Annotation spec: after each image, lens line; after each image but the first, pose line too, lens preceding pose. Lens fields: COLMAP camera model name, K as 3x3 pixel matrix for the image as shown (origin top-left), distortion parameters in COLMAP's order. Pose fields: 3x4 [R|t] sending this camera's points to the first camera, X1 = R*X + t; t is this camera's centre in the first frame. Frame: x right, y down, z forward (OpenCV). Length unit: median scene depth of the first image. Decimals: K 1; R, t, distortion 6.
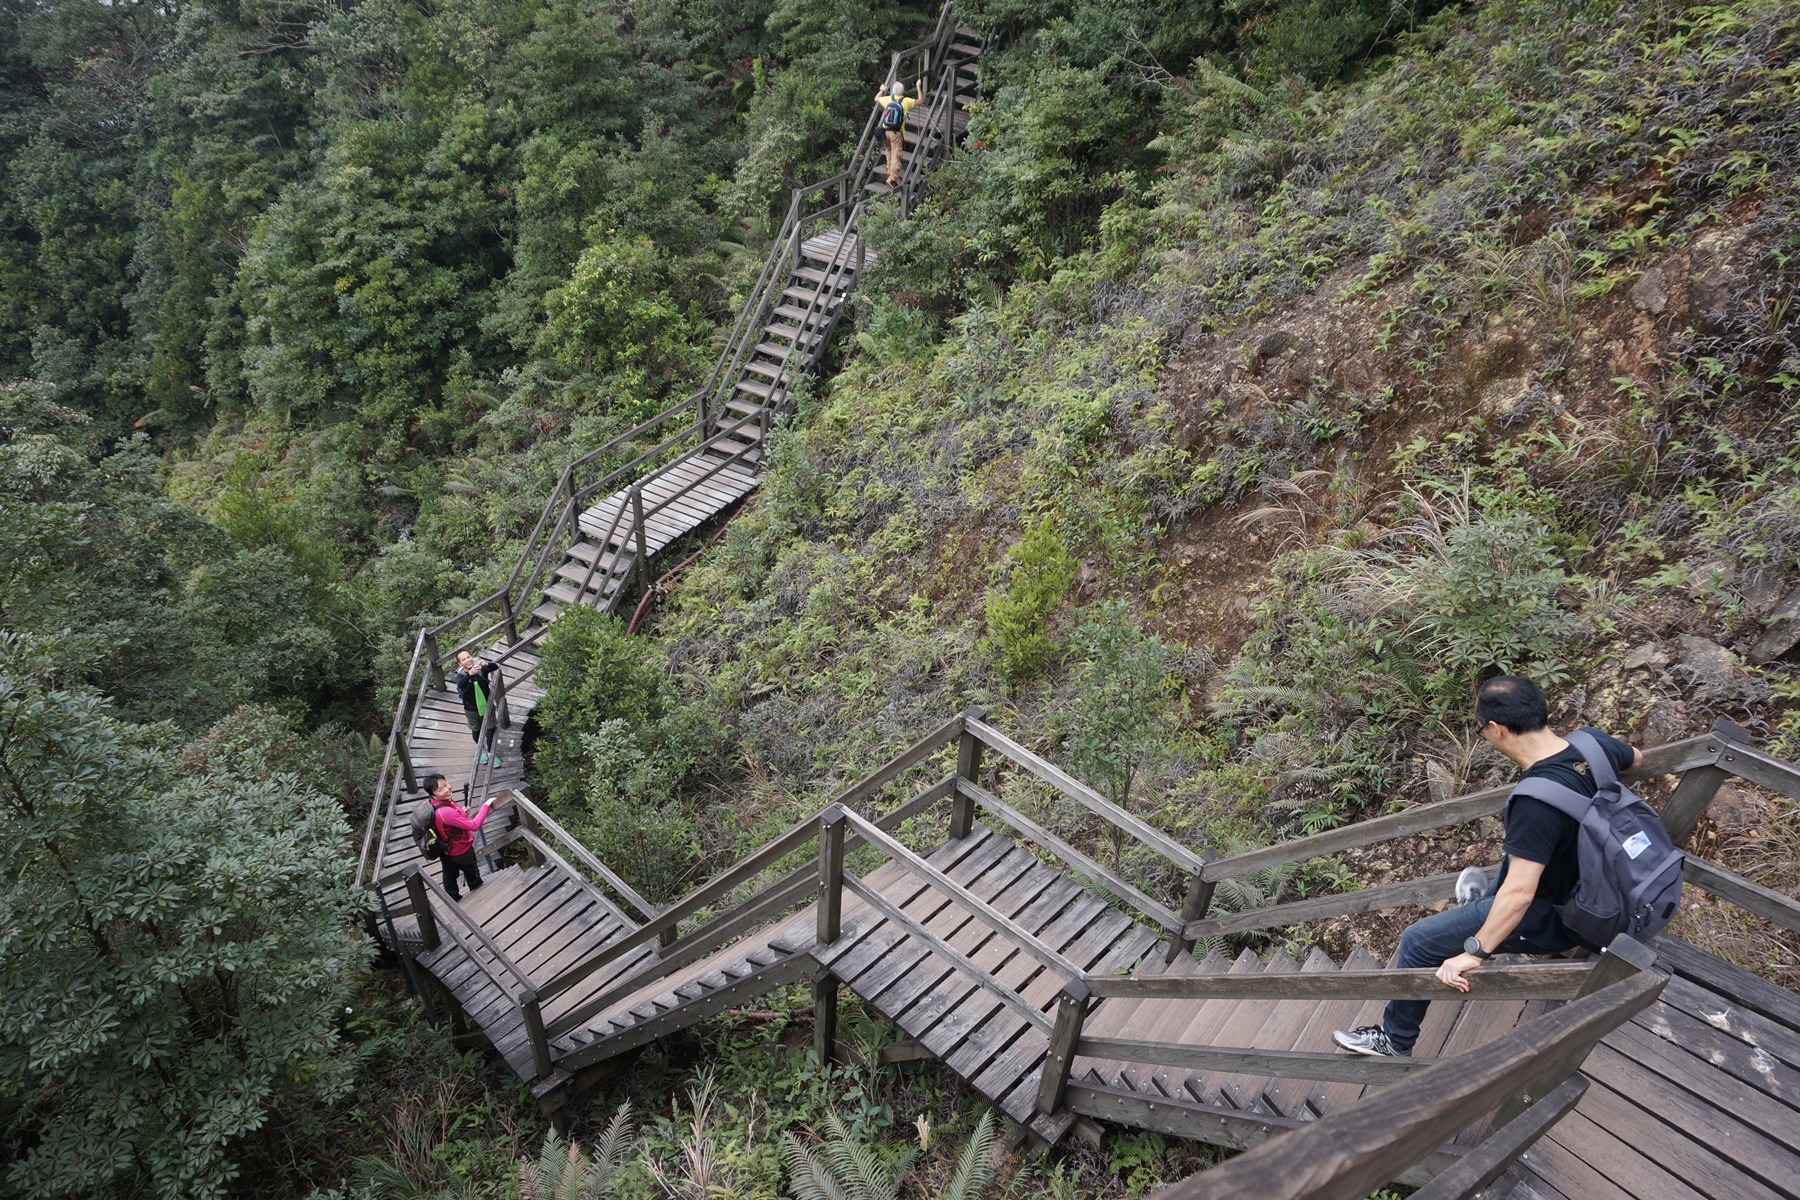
lens RADIAL K [[1171.5, 0, 899.5], [0, 1171.5, 612.6], [0, 0, 1]] dist [-0.032305, 0.002139]
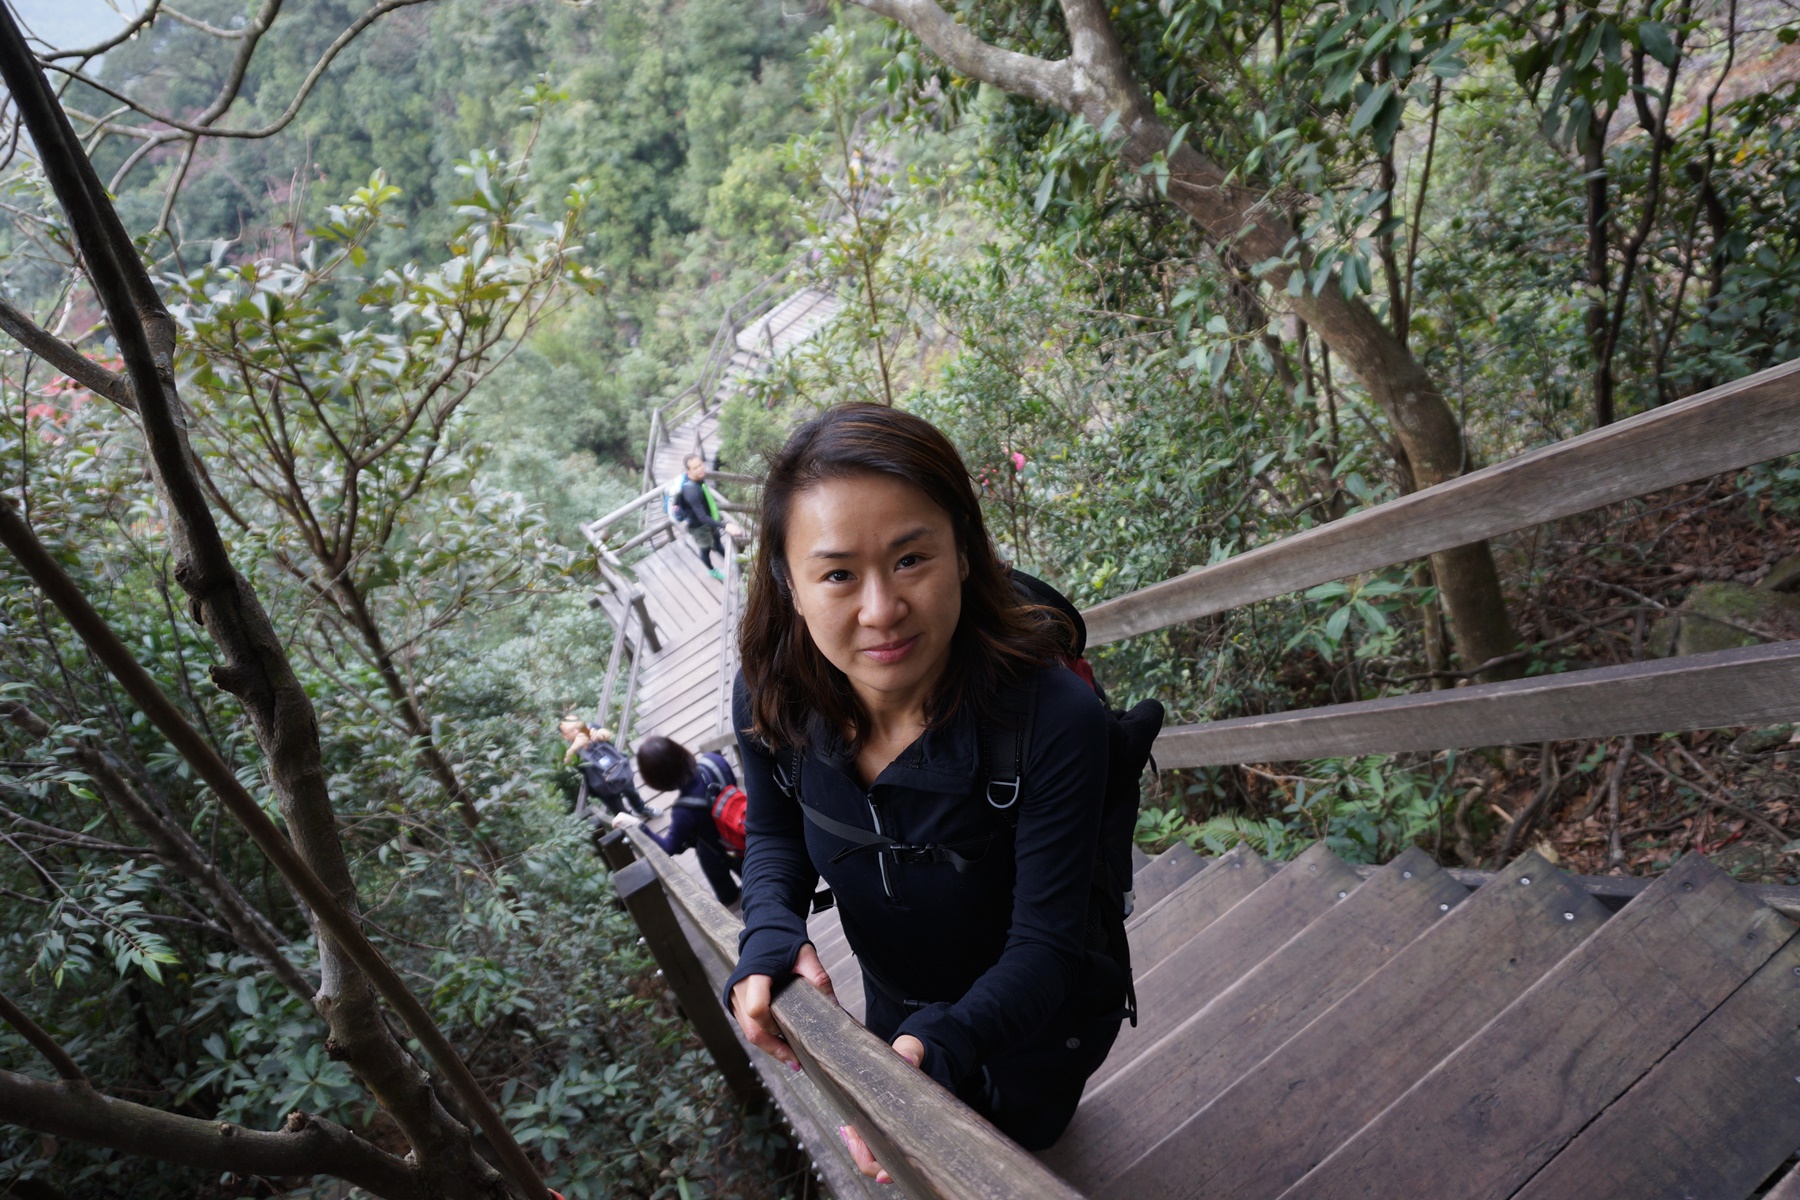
lens RADIAL K [[1171.5, 0, 913.6], [0, 1171.5, 597.8], [0, 0, 1]] dist [-0.032305, 0.002139]
pose [[0.987464, -0.008476, -0.157614, 0.203764], [0.040629, 0.978560, 0.201915, -0.037163], [0.152524, -0.205788, 0.966637, -0.569472]]
